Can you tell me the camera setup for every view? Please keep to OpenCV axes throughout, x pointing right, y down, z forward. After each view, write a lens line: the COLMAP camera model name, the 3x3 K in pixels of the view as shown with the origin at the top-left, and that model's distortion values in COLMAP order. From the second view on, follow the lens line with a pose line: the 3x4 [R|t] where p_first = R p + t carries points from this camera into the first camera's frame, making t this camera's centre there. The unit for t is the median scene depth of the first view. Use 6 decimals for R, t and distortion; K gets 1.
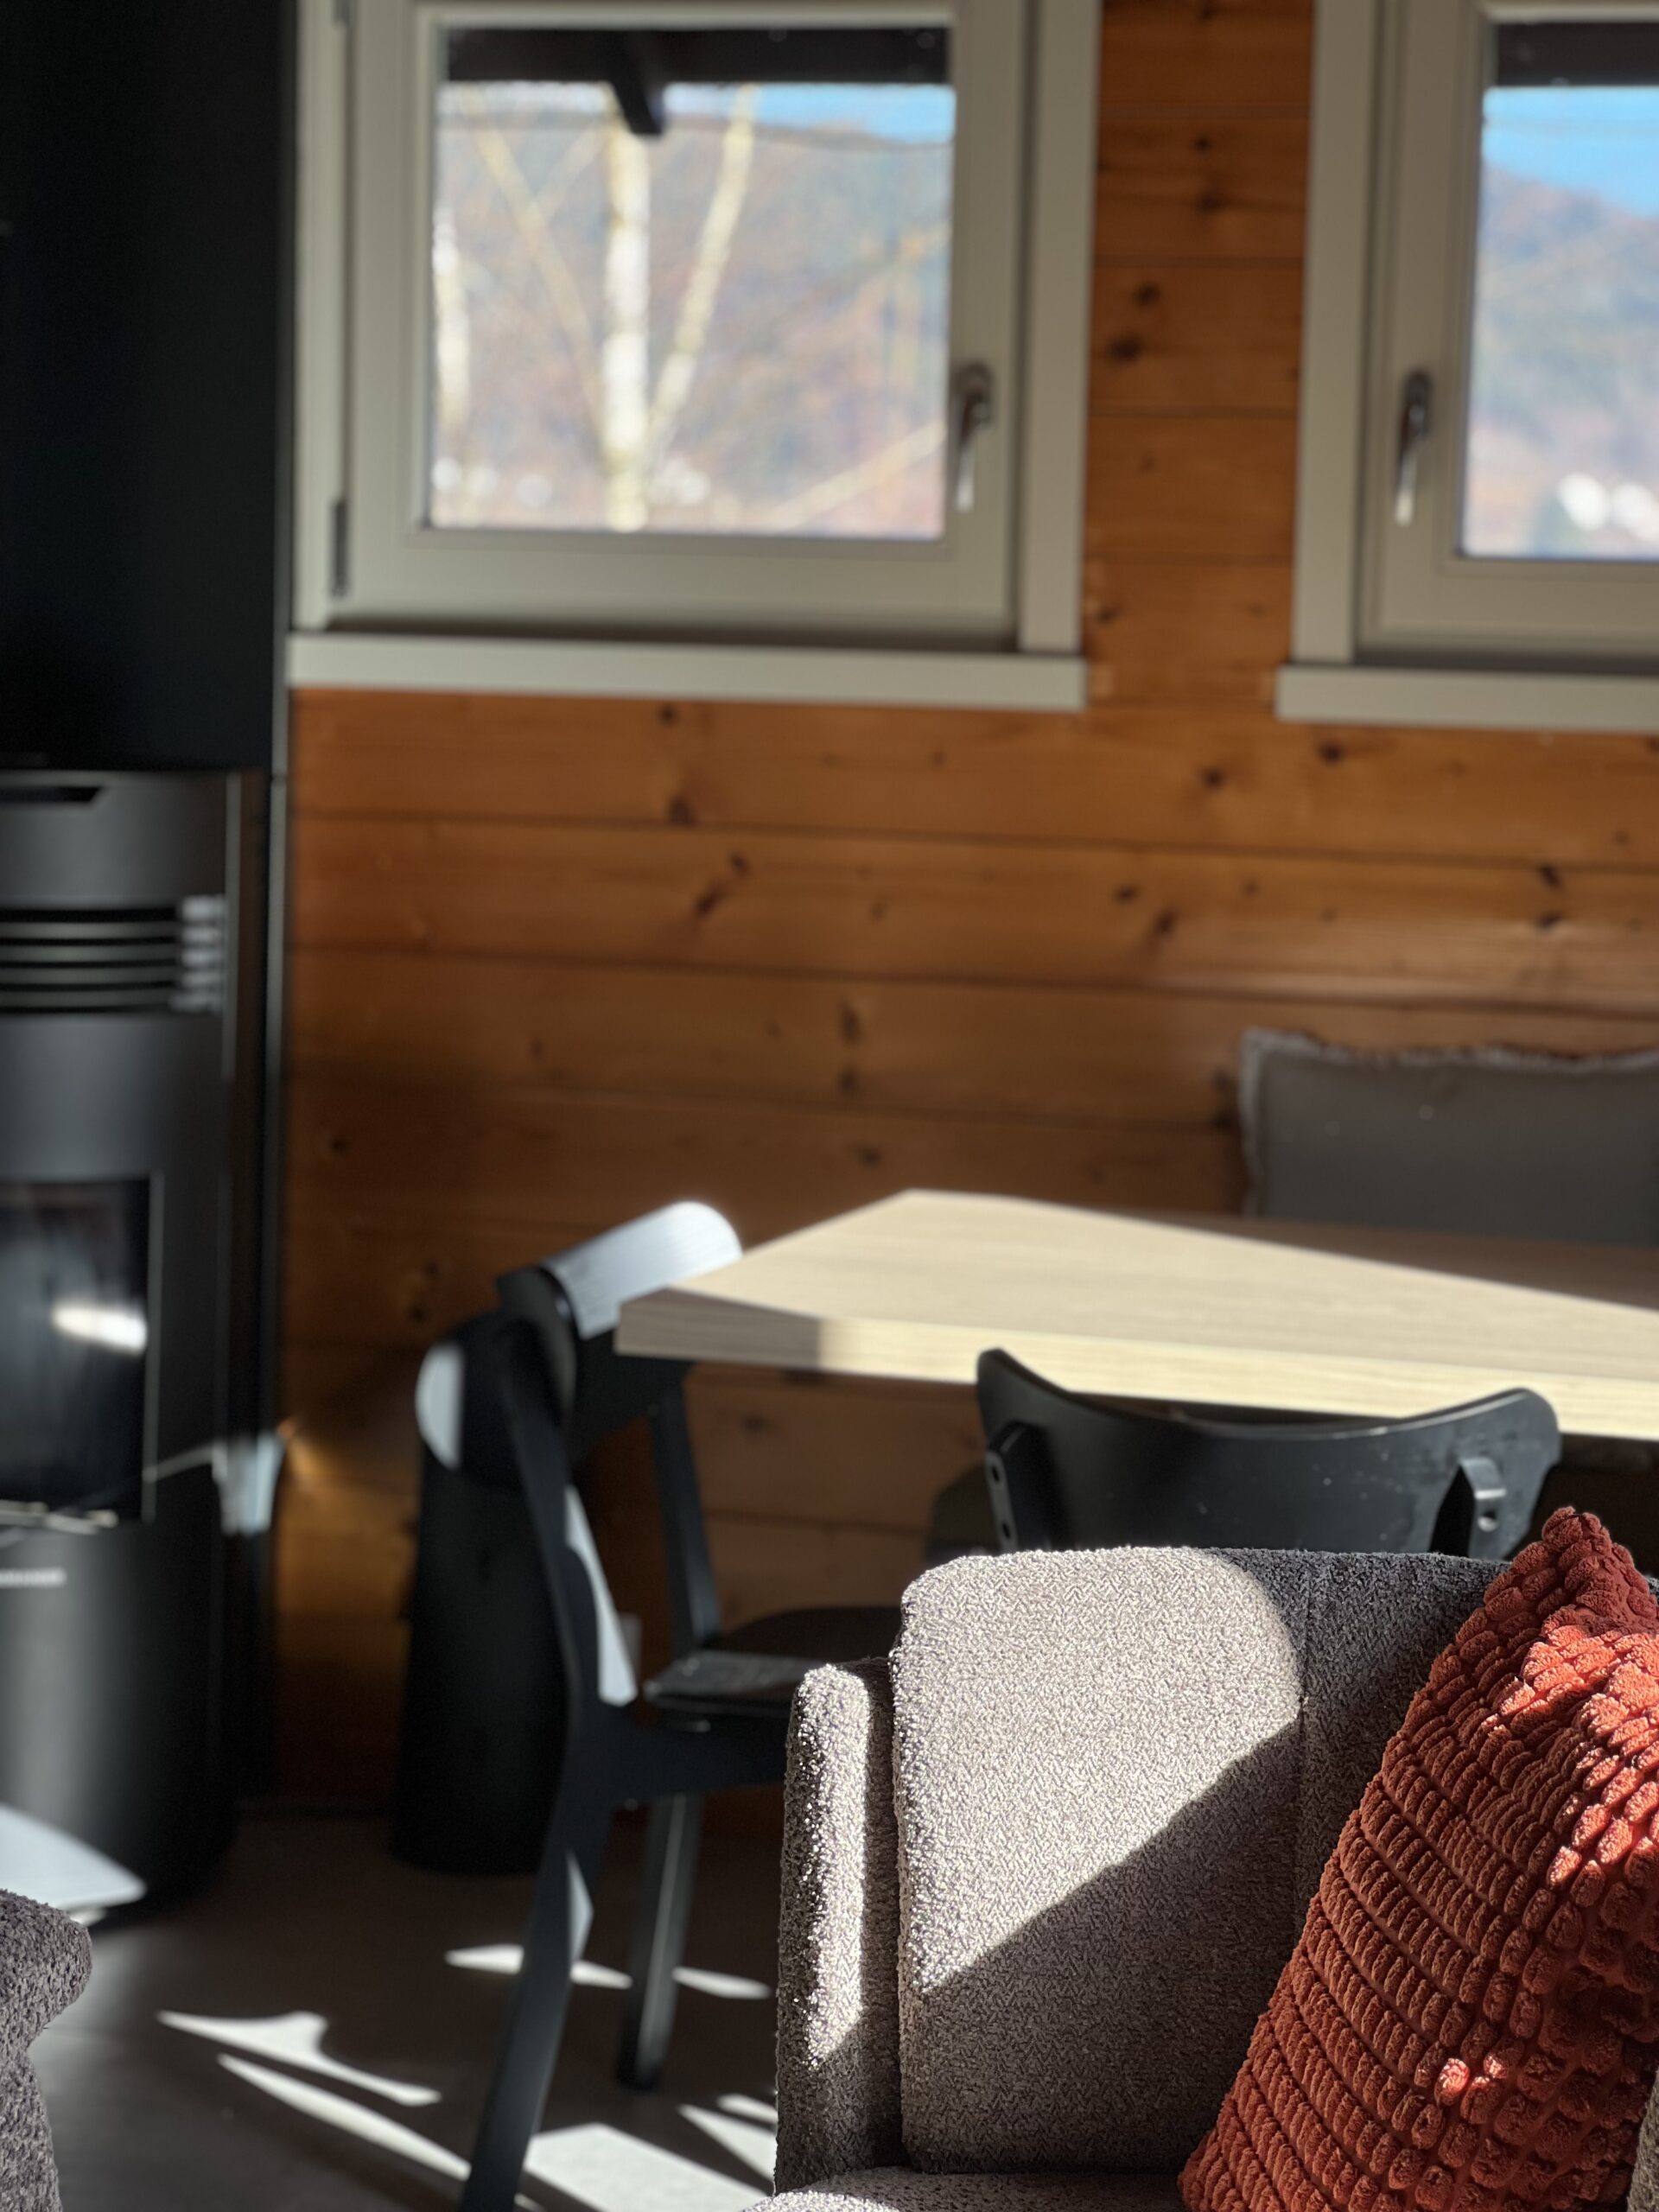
lens RADIAL K [[4953.0, 0, 829.5], [0, 4953.0, 1106.0], [0, 0, 1]] dist [0.149802, 0.314891]
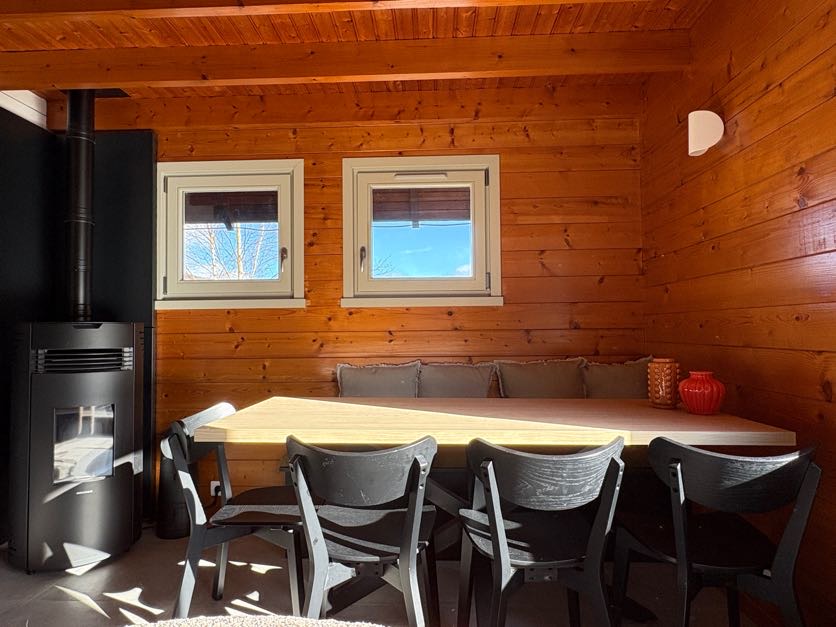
lens RADIAL K [[508.0, 0, 418.5], [0, 508.0, 322.4], [0, 0, 1]] dist [0.005399, -0.000505]
pose [[0.961616, -0.027312, 0.273035, 0.016776], [0.059957, 0.991904, -0.111945, 0.008429], [-0.267768, 0.124018, 0.955468, 0.426060]]
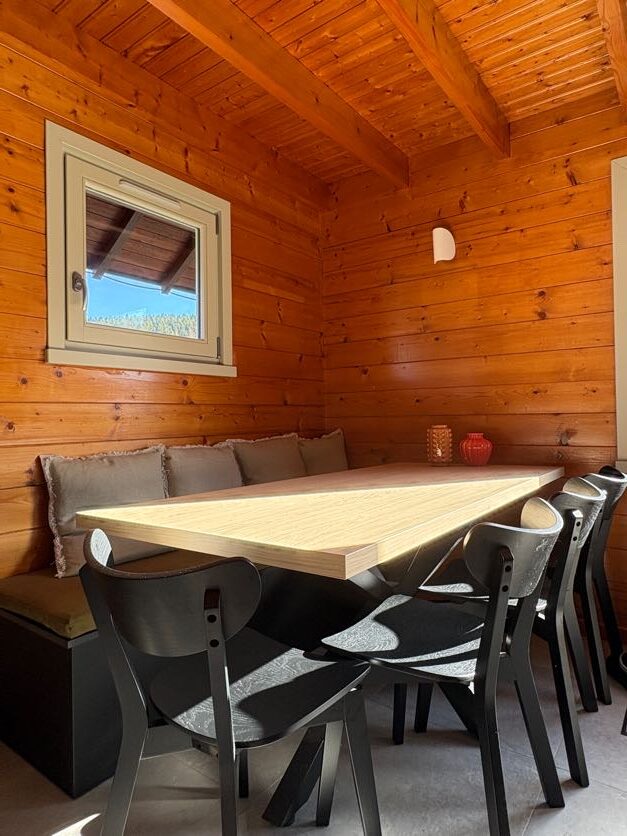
lens RADIAL K [[508.0, 0, 313.5], [0, 508.0, 418.0], [0, 0, 1]] dist [0.005399, -0.000505]
pose [[0.324497, -0.030784, 0.945386, -0.185201], [0.126289, 0.991932, -0.011048, -0.013098], [-0.937418, 0.122977, 0.325767, 0.714317]]
